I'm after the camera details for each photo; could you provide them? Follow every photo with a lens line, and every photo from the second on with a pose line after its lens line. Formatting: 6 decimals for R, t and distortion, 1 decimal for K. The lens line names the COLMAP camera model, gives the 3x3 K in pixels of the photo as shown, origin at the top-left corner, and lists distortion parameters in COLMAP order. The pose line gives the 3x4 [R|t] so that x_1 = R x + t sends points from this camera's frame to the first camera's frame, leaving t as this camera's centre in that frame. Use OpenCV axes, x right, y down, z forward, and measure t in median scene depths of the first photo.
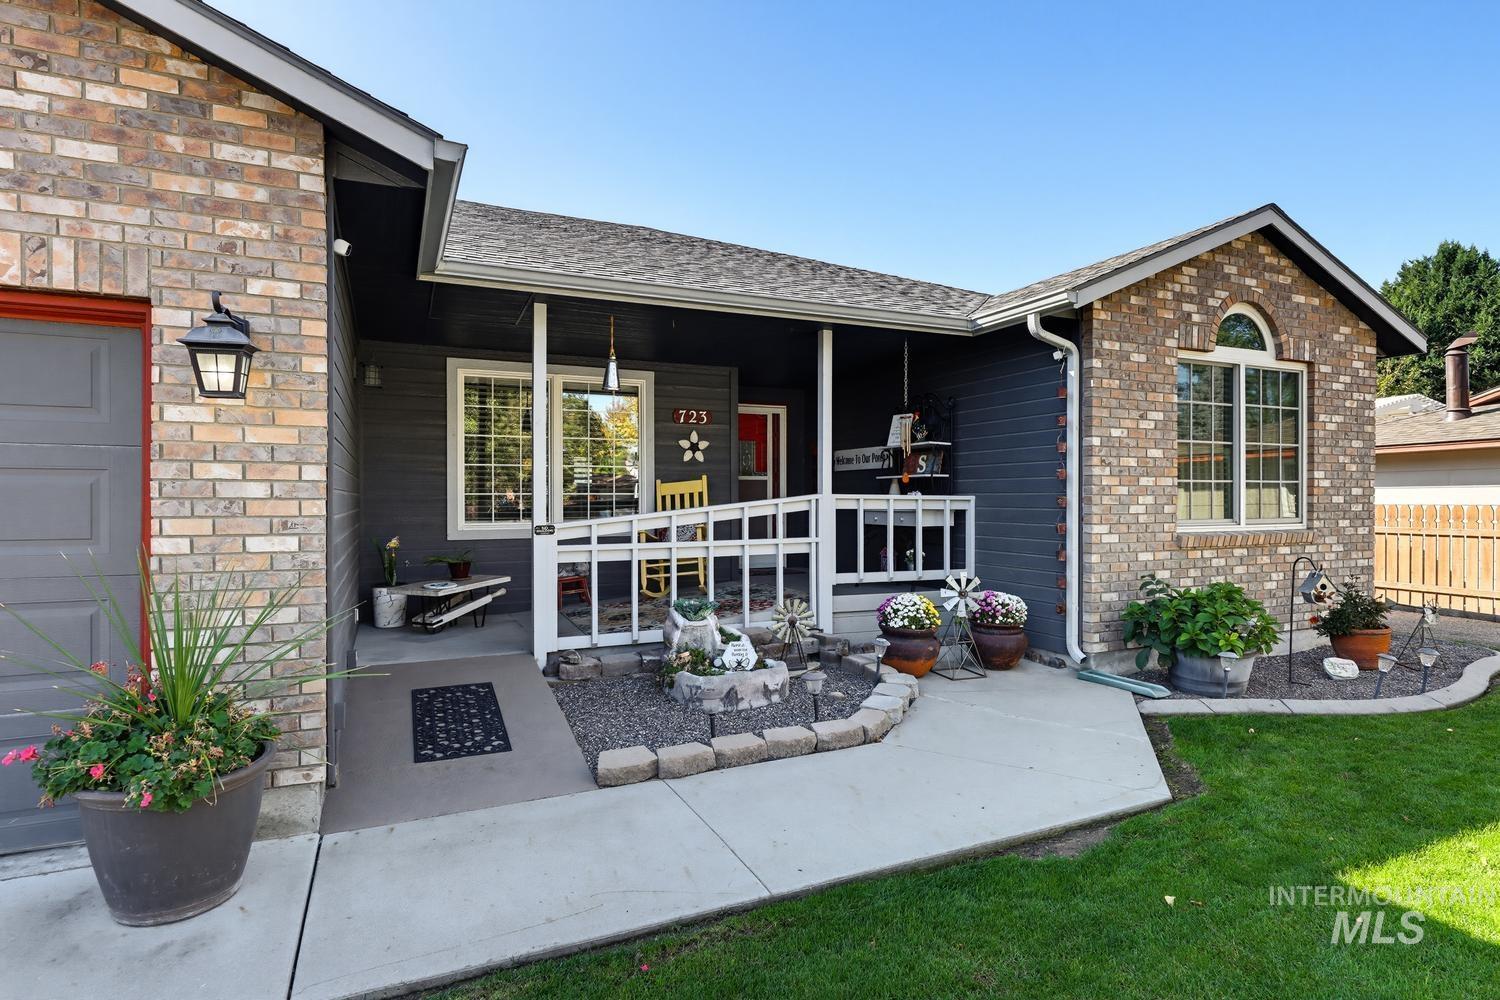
lens RADIAL K [[790.6, 0, 755.3], [0, 790.6, 499.8], [0, 0, 1]] dist [0.000902, -0.000683]
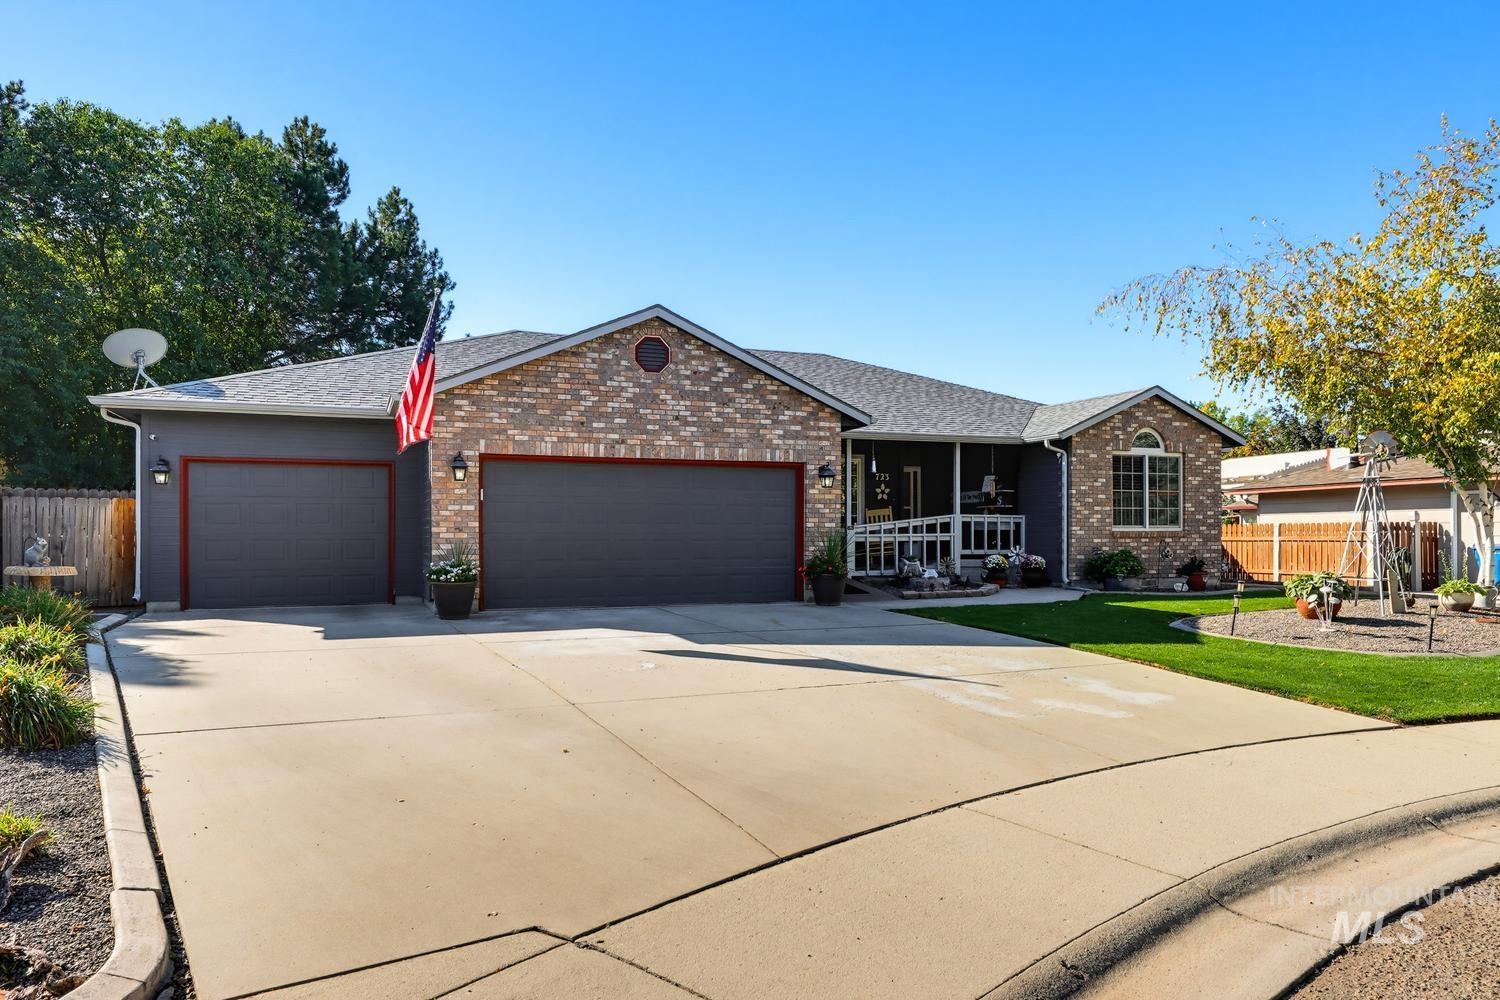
lens RADIAL K [[949.3, 0, 728.2], [0, 949.3, 528.0], [0, 0, 1]] dist [-0.006249, 0.003111]
pose [[0.998172, -0.001420, -0.060416, -0.428417], [0.001026, 0.999978, -0.006544, 0.052337], [0.060424, 0.006470, 0.998152, -1.872544]]
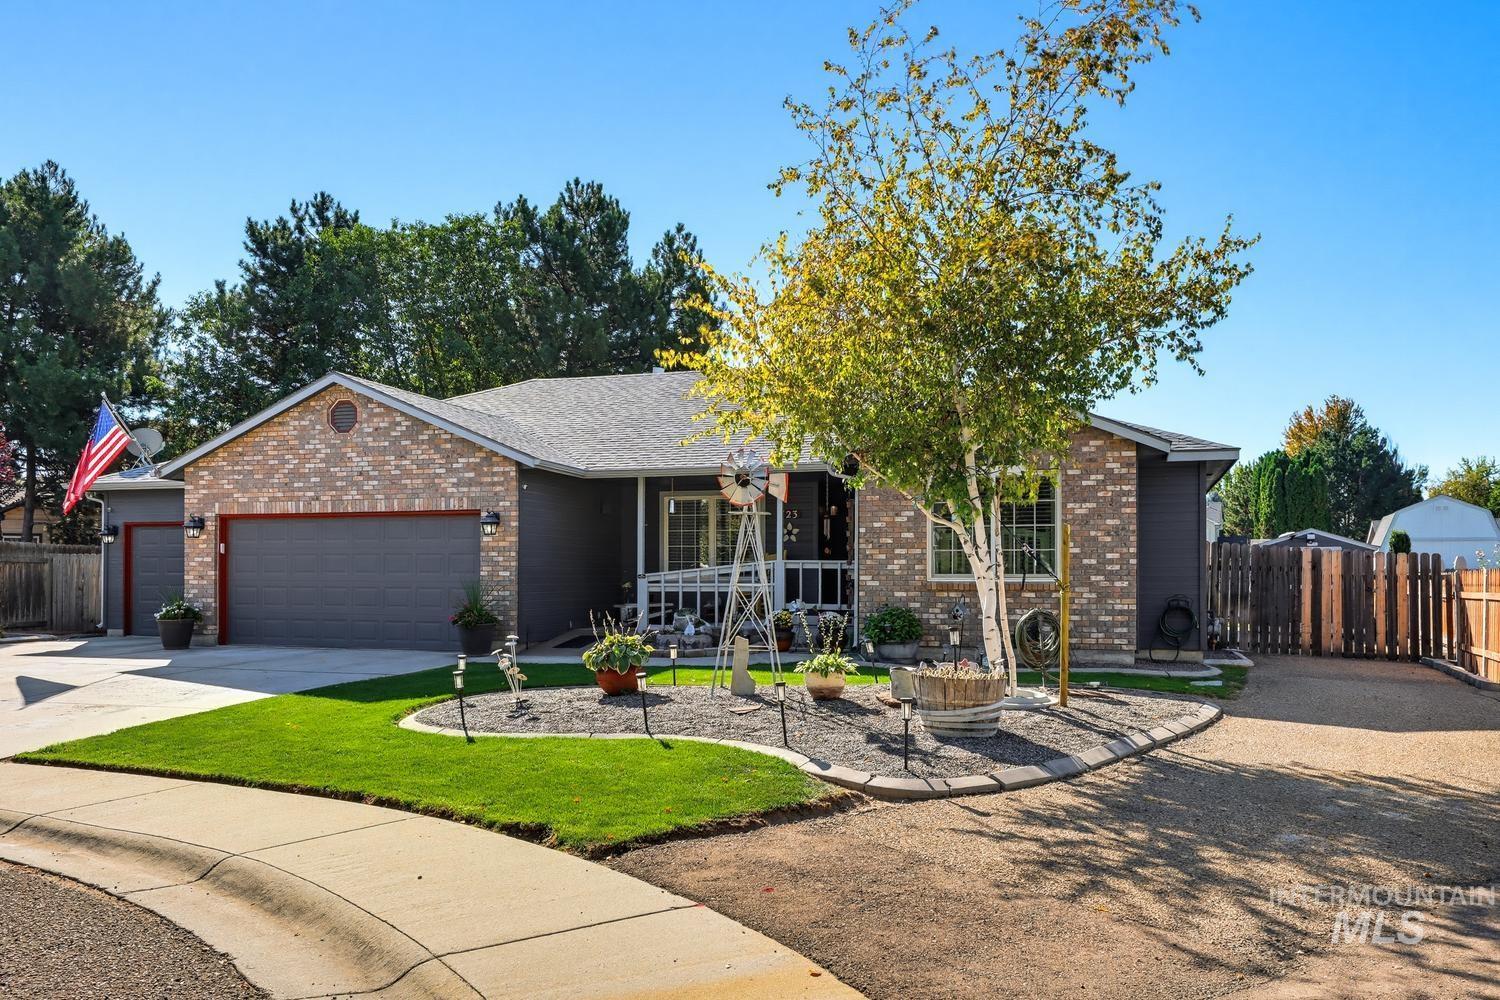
lens RADIAL K [[1179.4, 0, 712.1], [0, 1179.4, 567.6], [0, 0, 1]] dist [-0.000845, -0.001399]
pose [[0.724103, -0.002864, -0.689686, 2.000098], [-0.004129, 0.999955, -0.008488, 0.036834], [0.689680, 0.008994, 0.724058, -1.189118]]
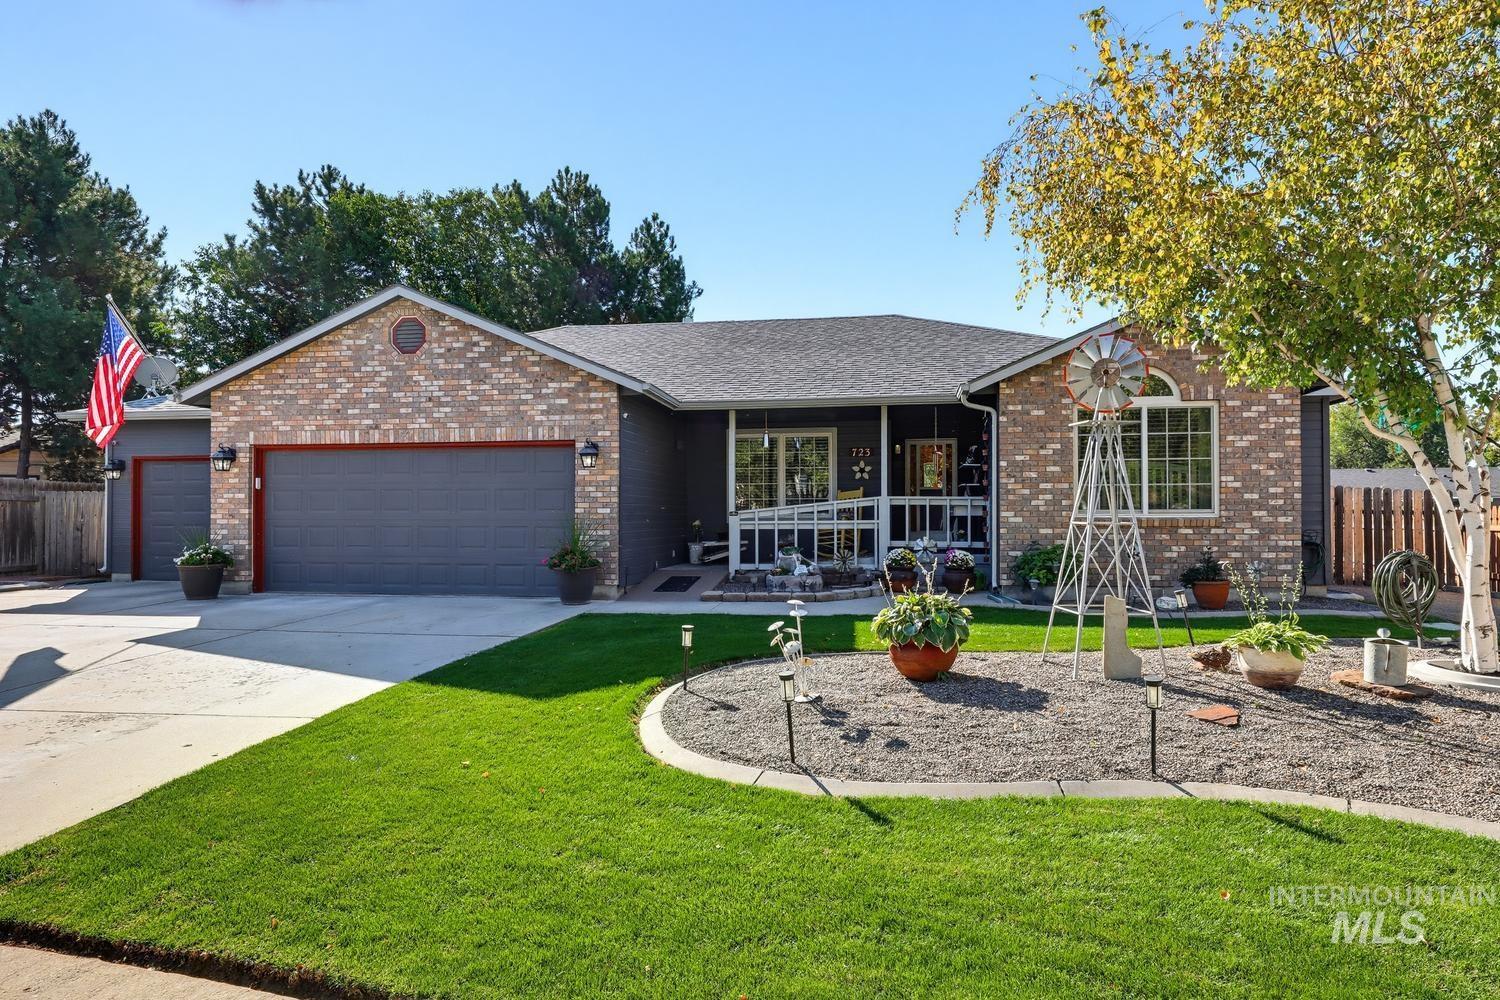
lens RADIAL K [[861.4, 0, 754.8], [0, 861.4, 501.5], [0, 0, 1]] dist [0.002601, -0.002854]
pose [[0.830829, -0.009182, -0.556453, 0.994905], [-0.000549, 0.999850, -0.017319, 0.041379], [0.556528, 0.014694, 0.830699, -0.850498]]
